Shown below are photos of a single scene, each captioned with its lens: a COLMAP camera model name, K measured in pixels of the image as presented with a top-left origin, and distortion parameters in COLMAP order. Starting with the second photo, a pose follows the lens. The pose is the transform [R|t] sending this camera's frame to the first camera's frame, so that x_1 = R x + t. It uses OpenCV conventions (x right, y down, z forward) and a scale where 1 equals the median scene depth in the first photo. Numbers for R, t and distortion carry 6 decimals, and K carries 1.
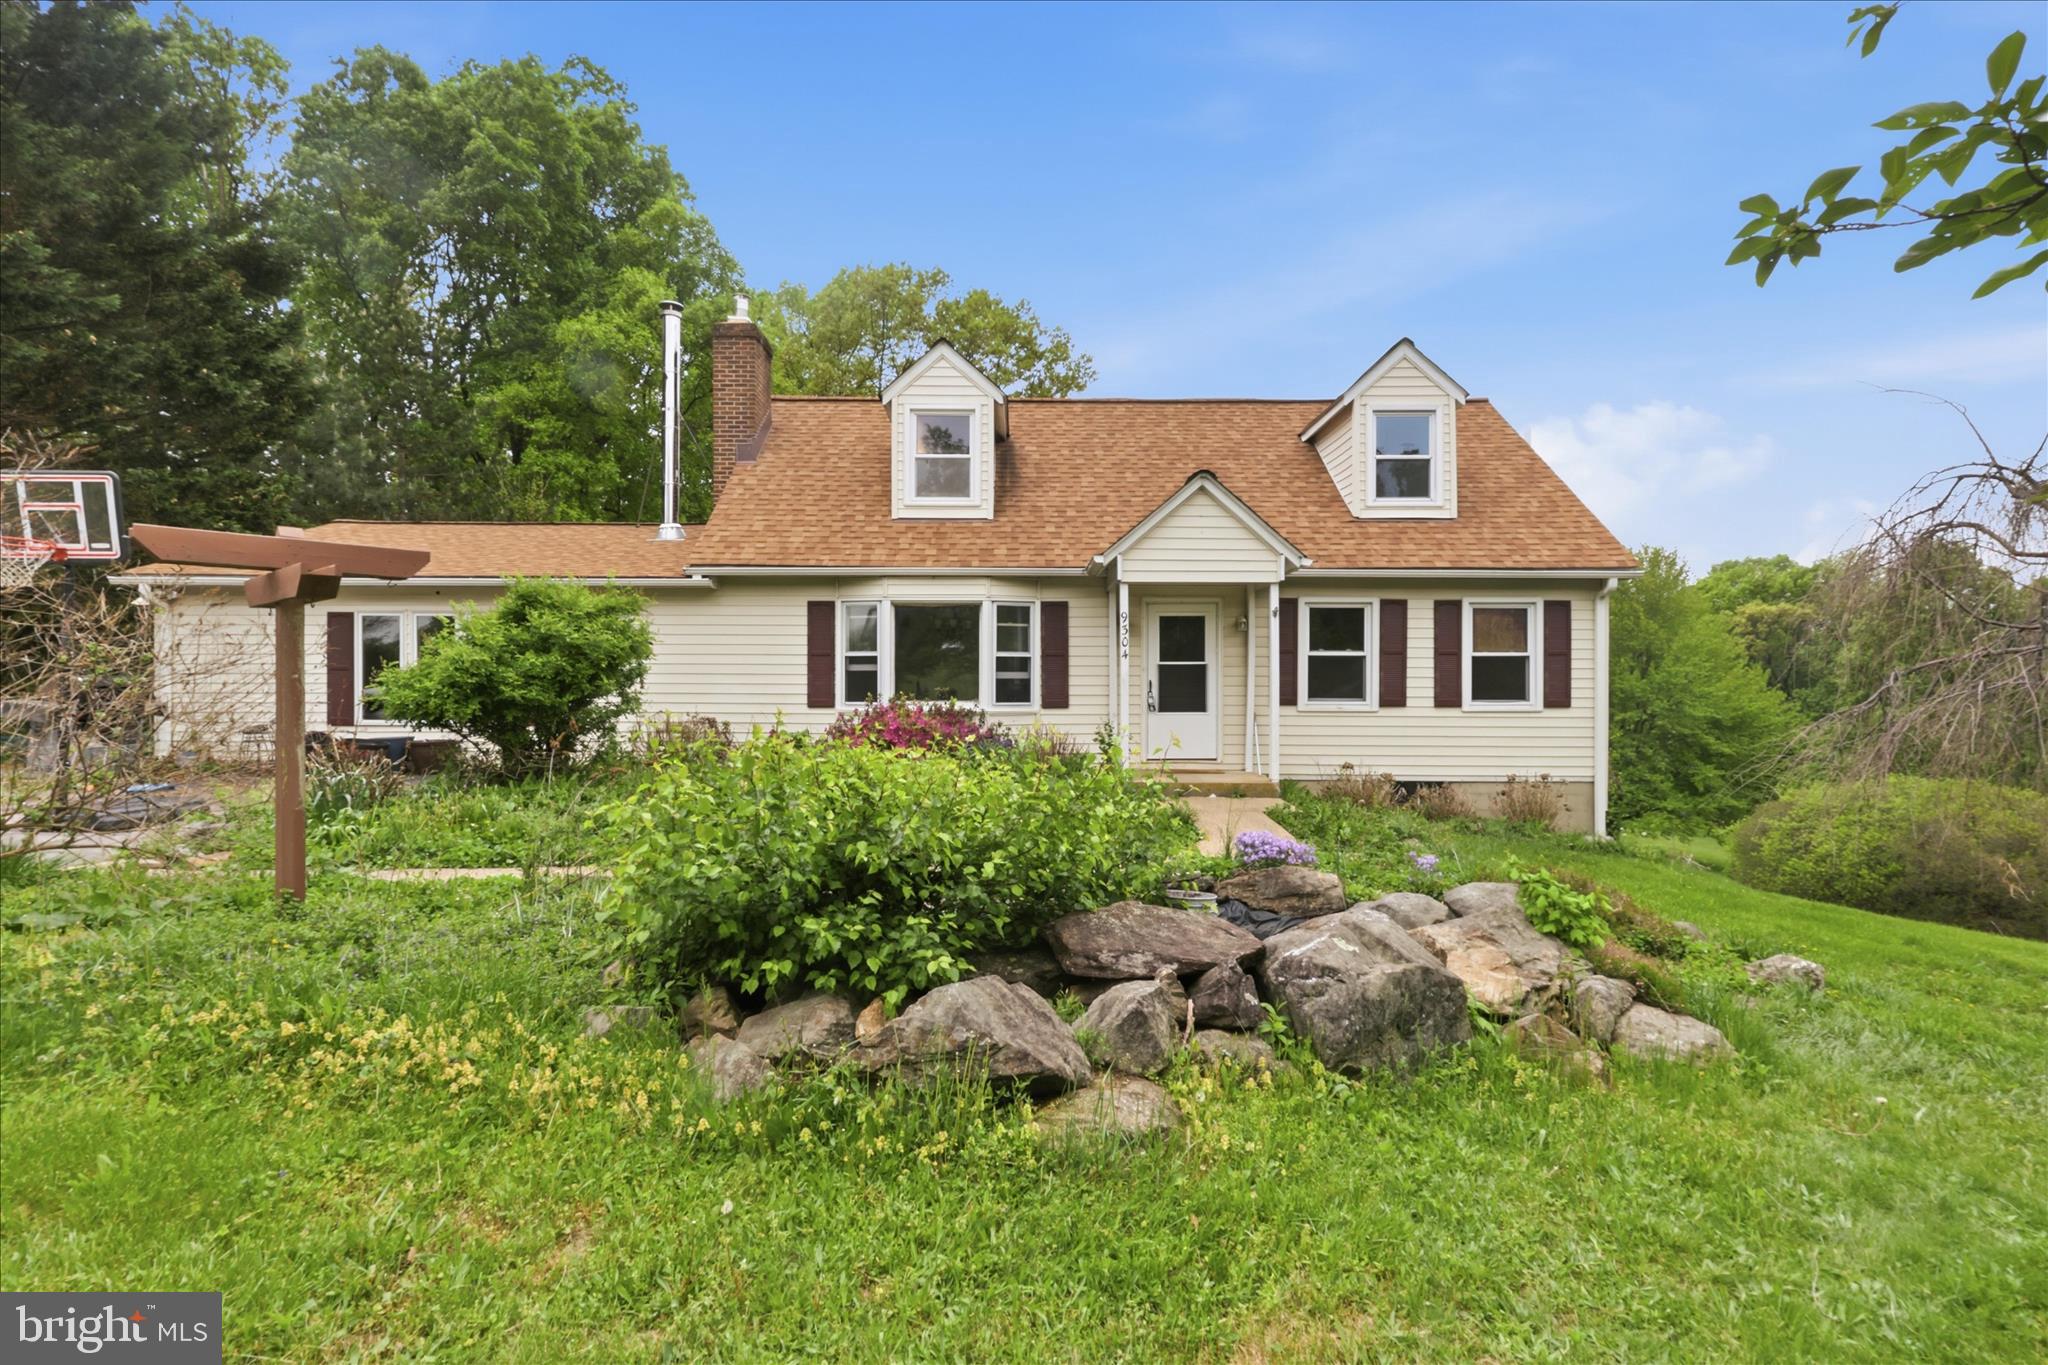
lens RADIAL K [[950.6, 0, 1023.6], [0, 950.6, 694.0], [0, 0, 1]] dist [-0.003475, -0.000490]
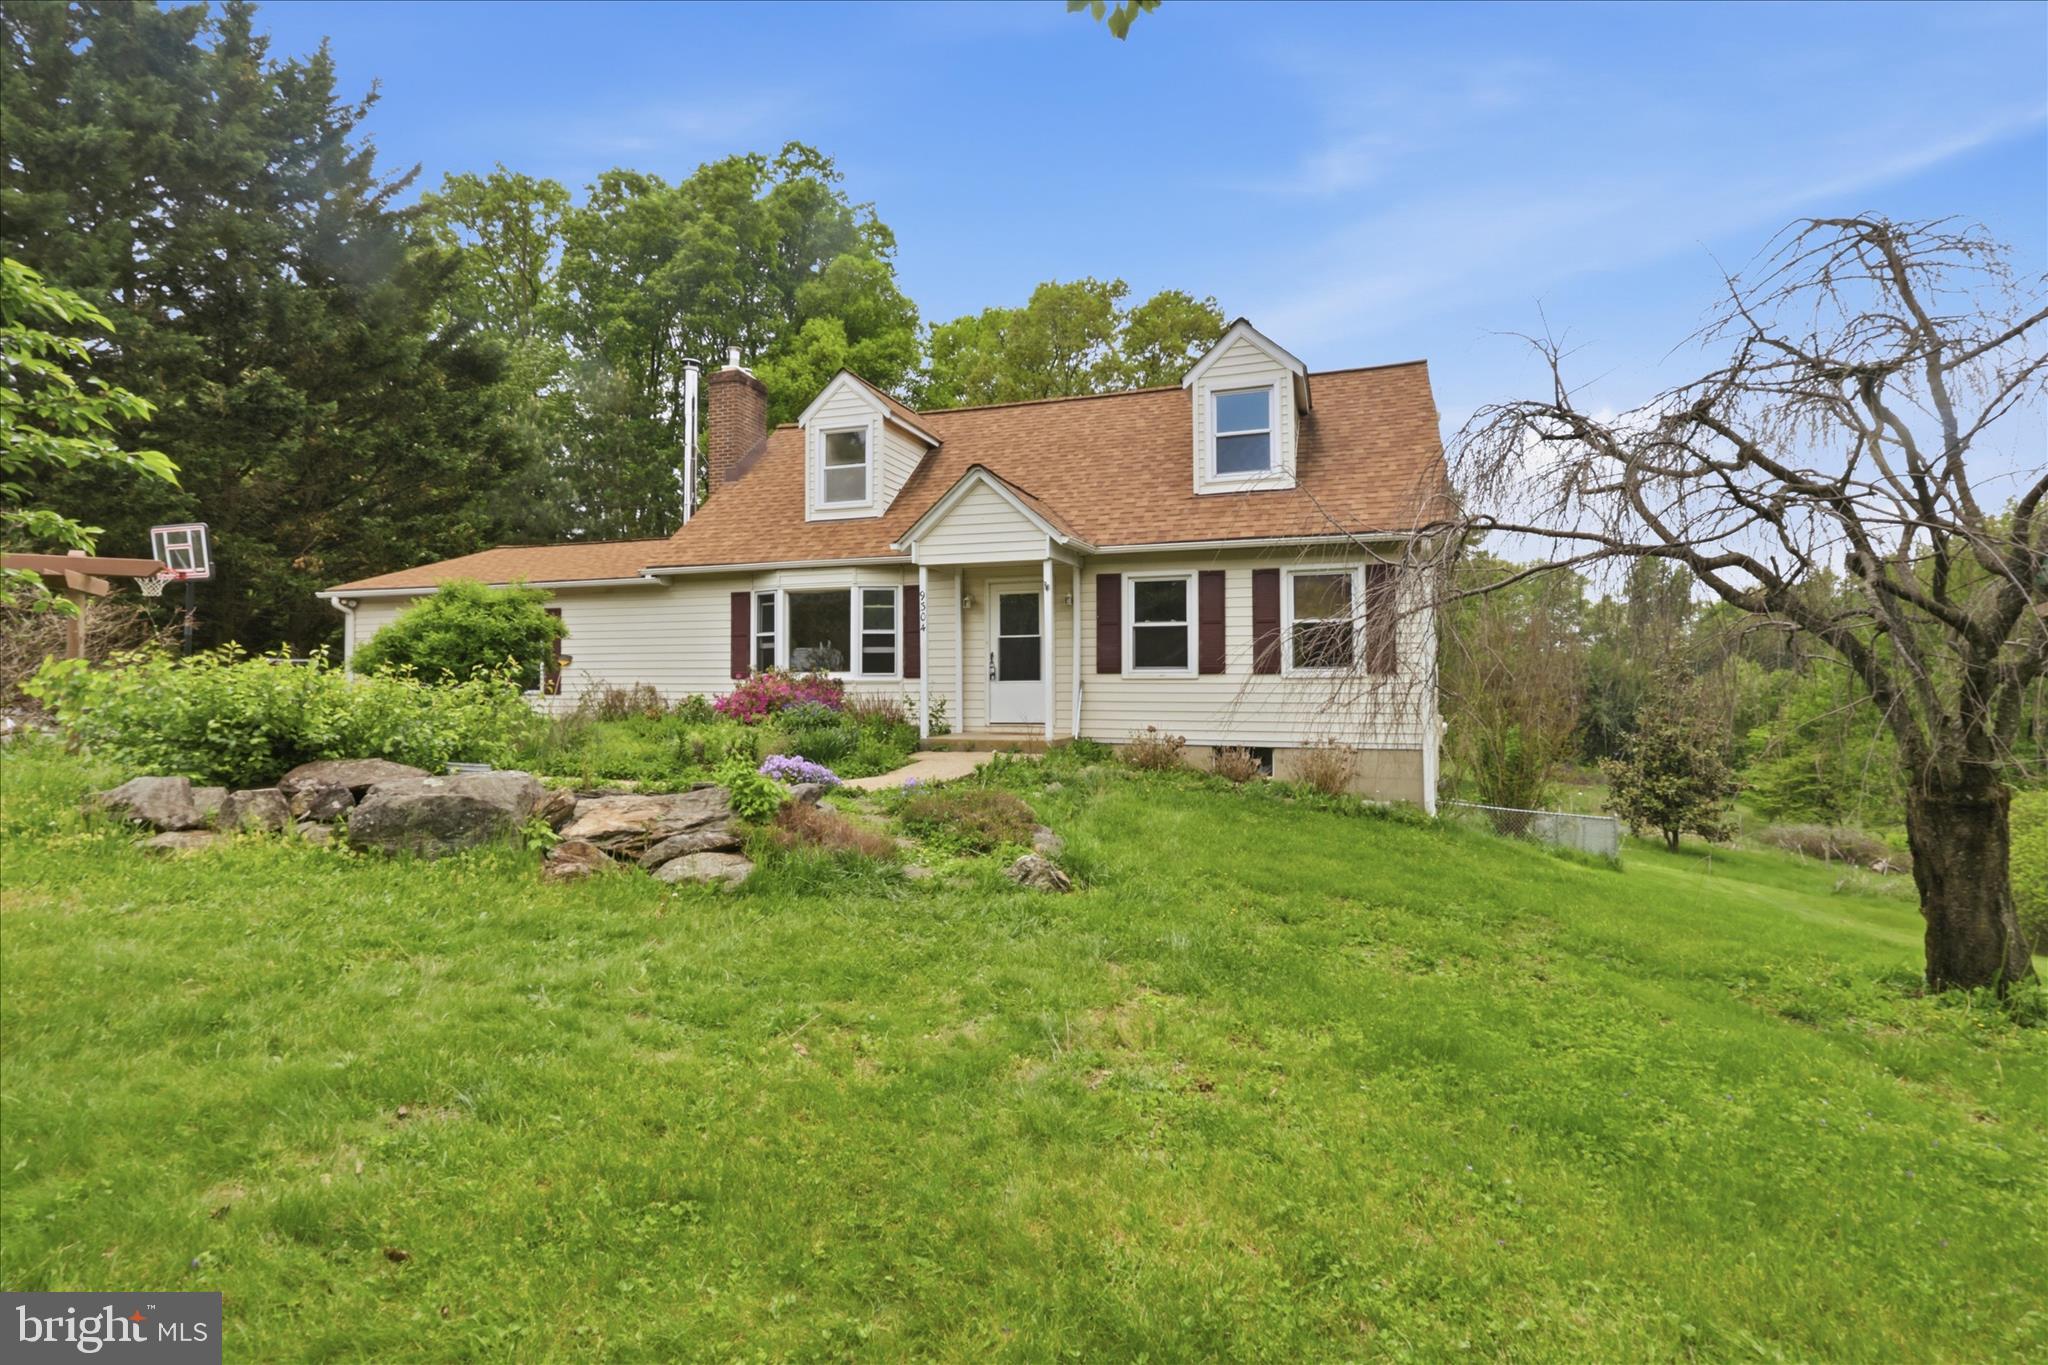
lens RADIAL K [[957.9, 0, 1017.3], [0, 957.9, 679.3], [0, 0, 1]] dist [-0.002464, 0.000064]
pose [[0.947627, -0.007040, -0.319300, 0.521370], [0.001575, 0.999848, -0.017371, 0.036967], [0.319374, 0.015958, 0.947494, -0.059695]]
